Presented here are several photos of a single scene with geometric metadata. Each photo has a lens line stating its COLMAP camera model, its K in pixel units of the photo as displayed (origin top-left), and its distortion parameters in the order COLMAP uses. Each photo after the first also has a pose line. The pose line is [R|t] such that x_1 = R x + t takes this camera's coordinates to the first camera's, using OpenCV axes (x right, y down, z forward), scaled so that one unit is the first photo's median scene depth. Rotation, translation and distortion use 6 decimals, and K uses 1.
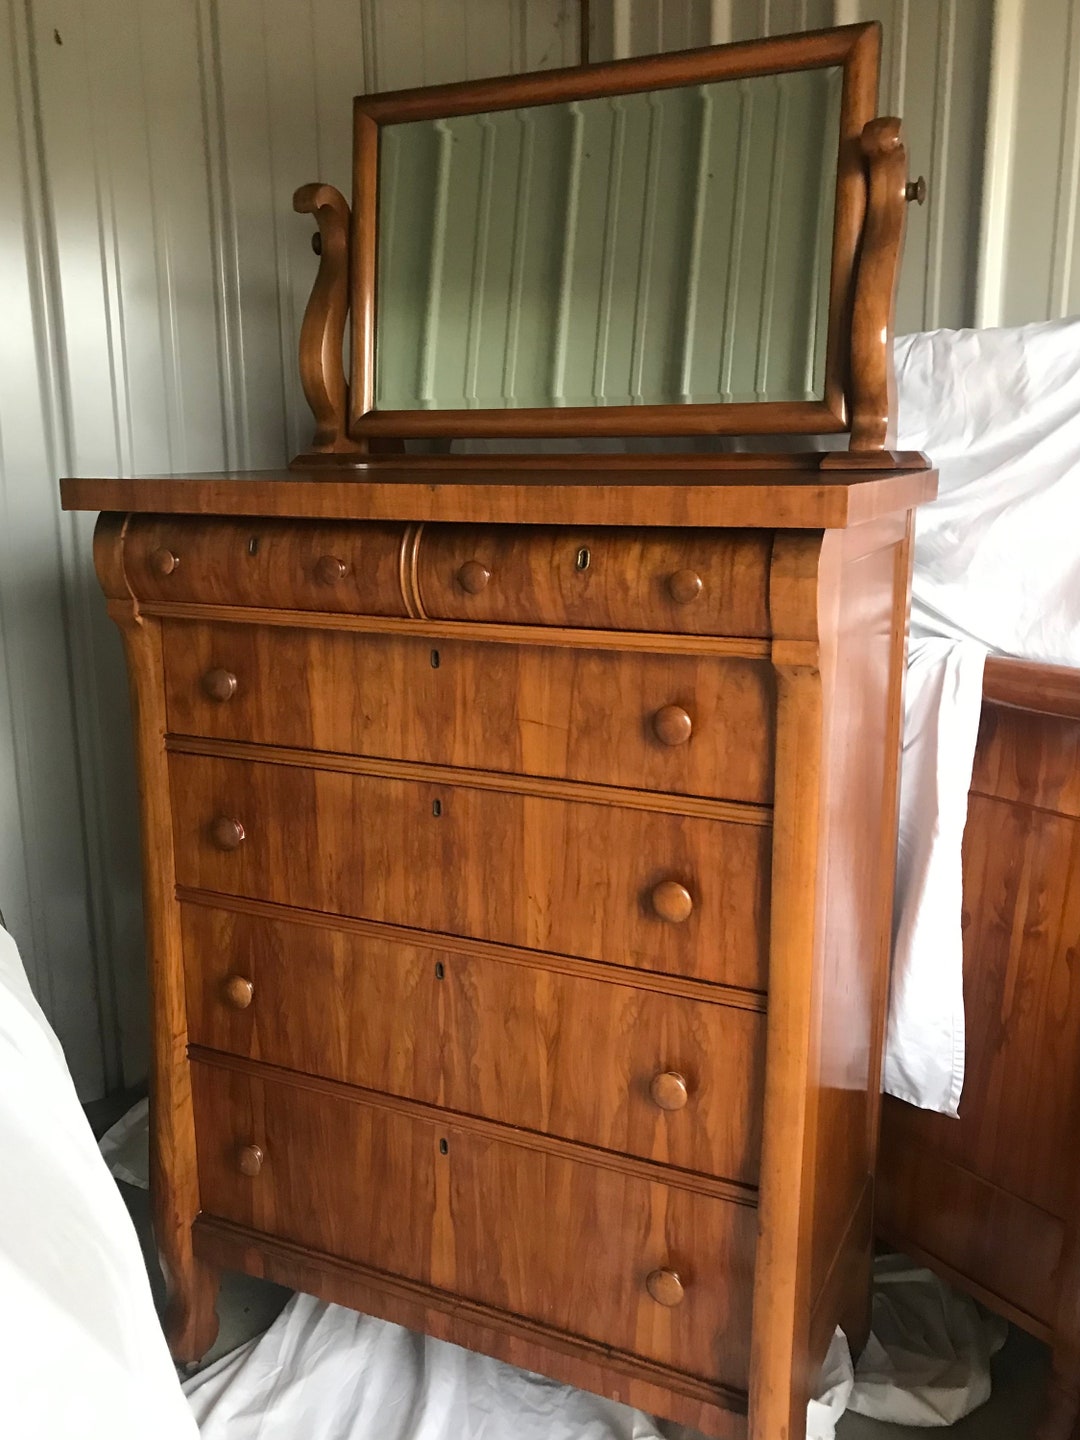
lens RADIAL K [[1197.9, 0, 541.9], [0, 1197.9, 687.2], [0, 0, 1]] dist [0.103142, -0.238305]
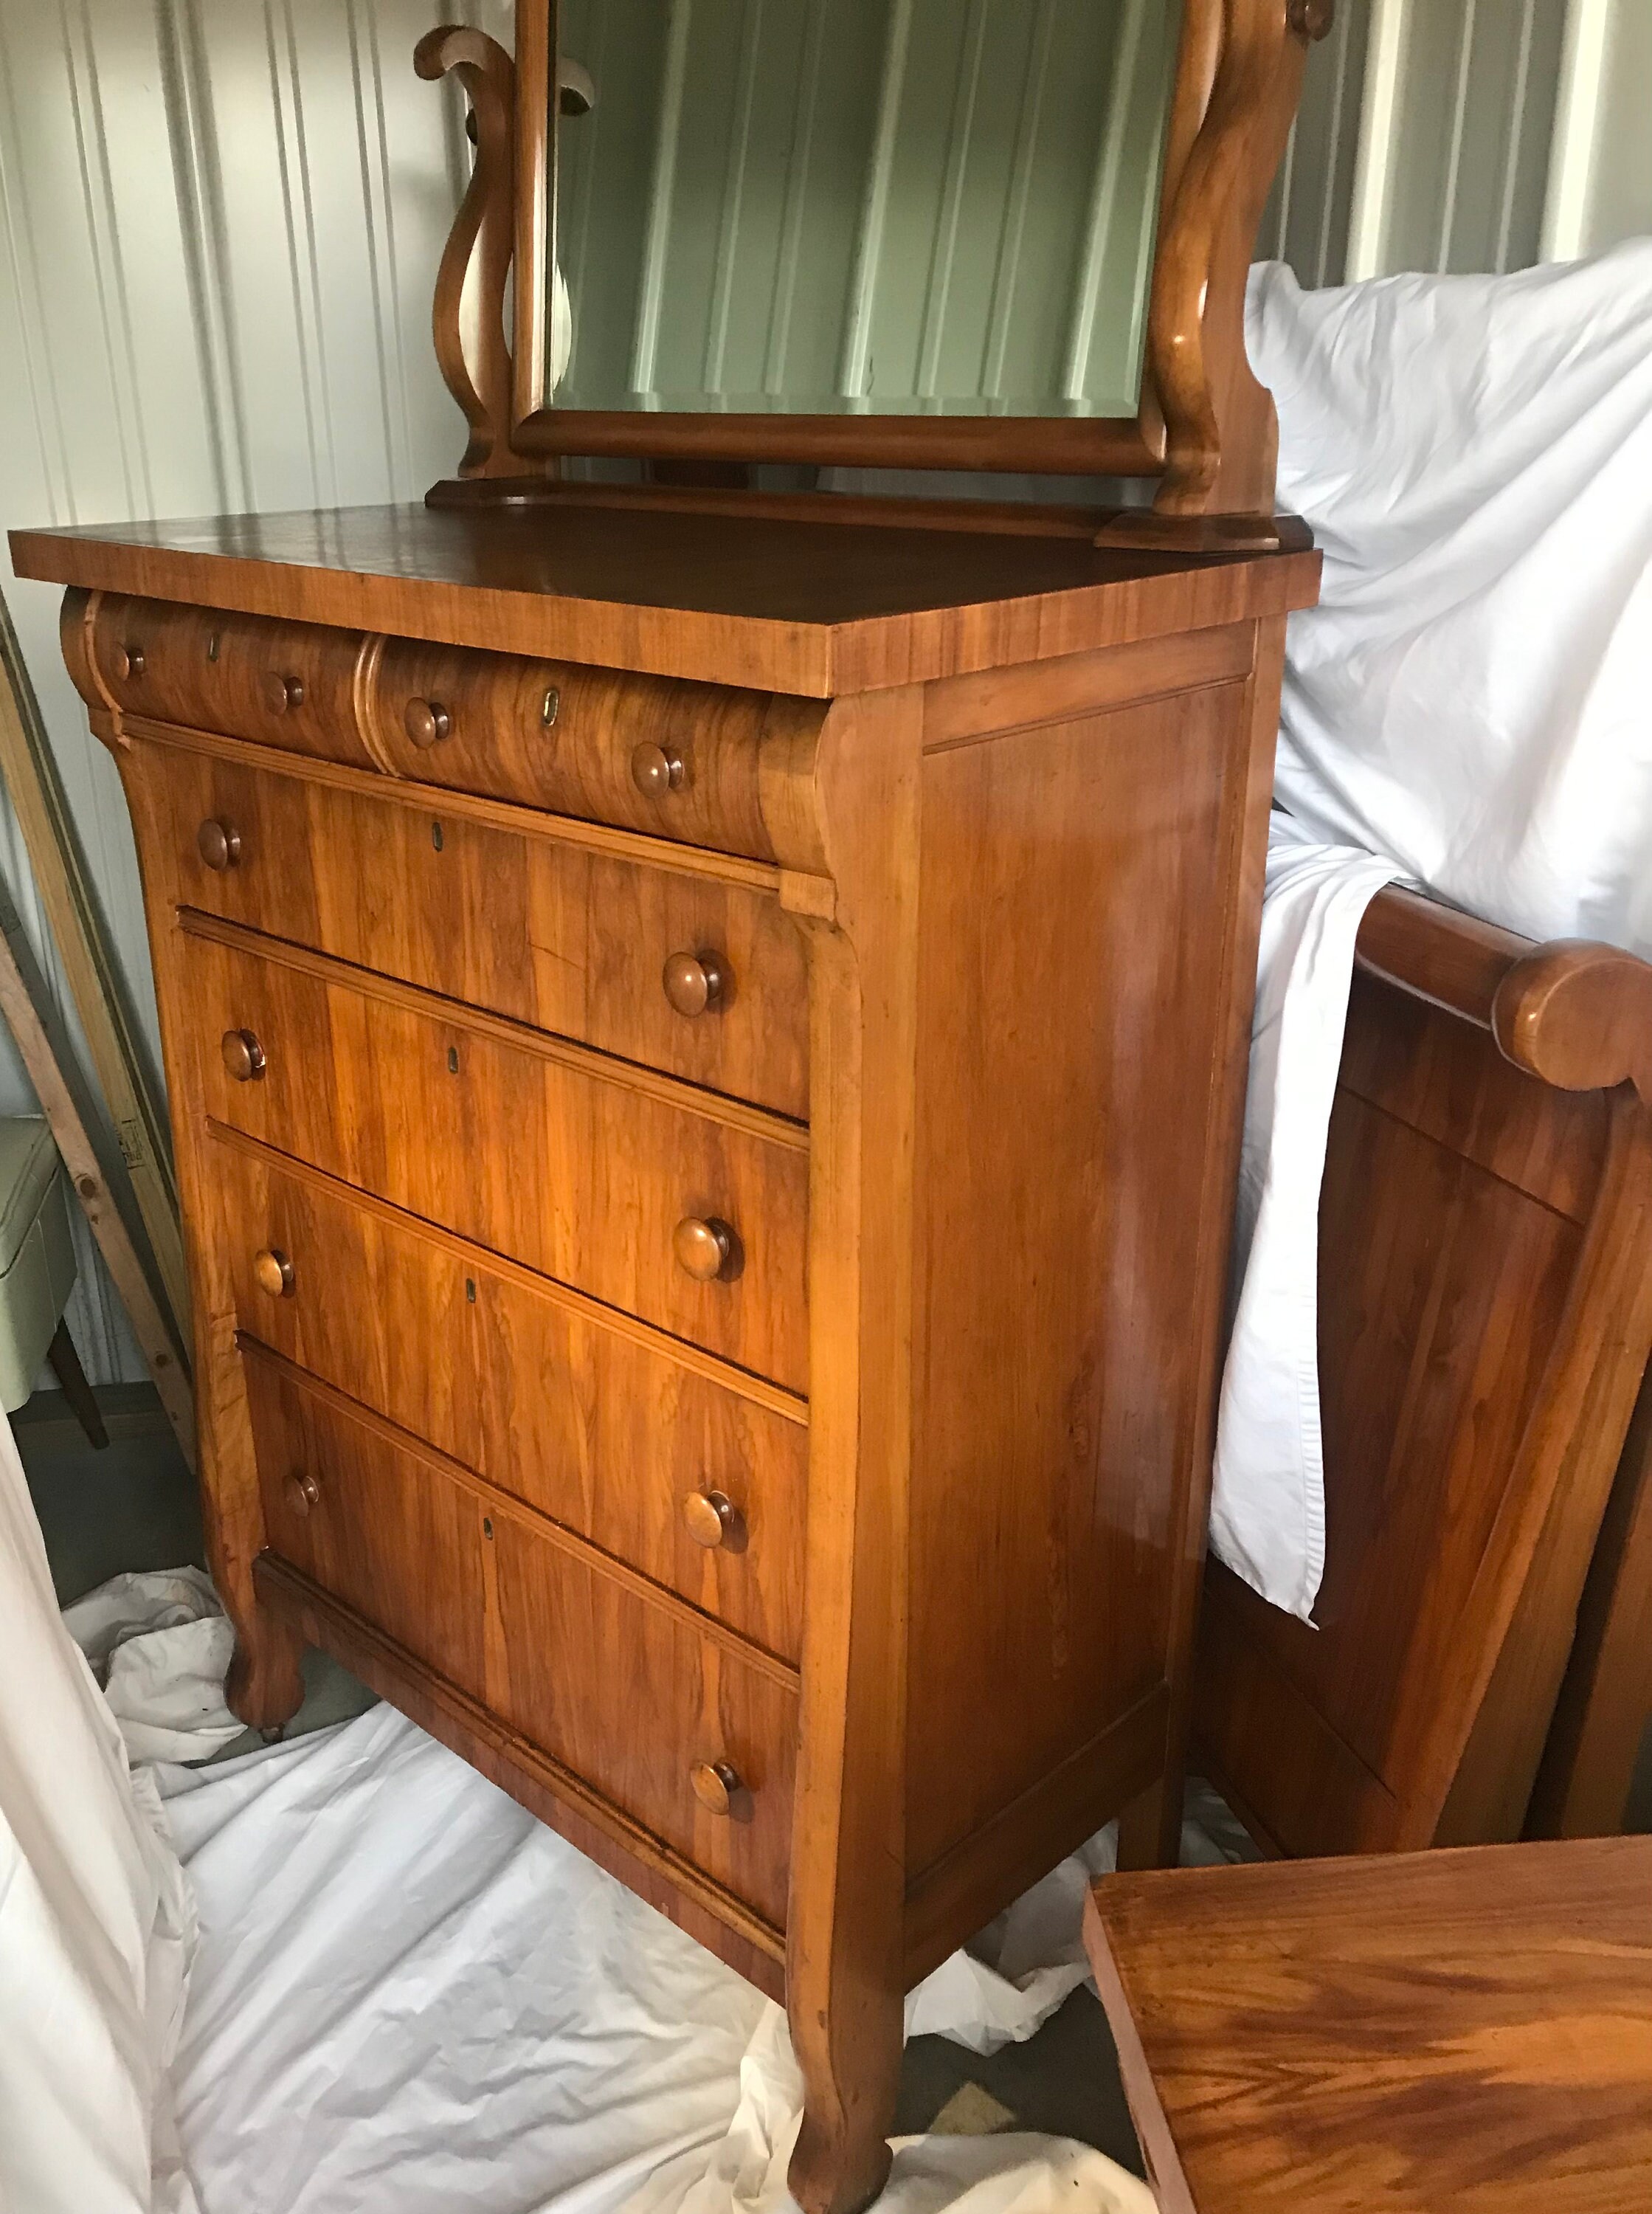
lens RADIAL K [[1852.8, 0, 829.8], [0, 1852.8, 1106.8], [0, 0, 1]] dist [0.110842, -0.218573]
pose [[0.950181, 0.114147, -0.290044, 0.410522], [-0.060145, 0.980187, 0.188720, -0.081568], [0.305839, -0.161873, 0.938221, 0.081832]]
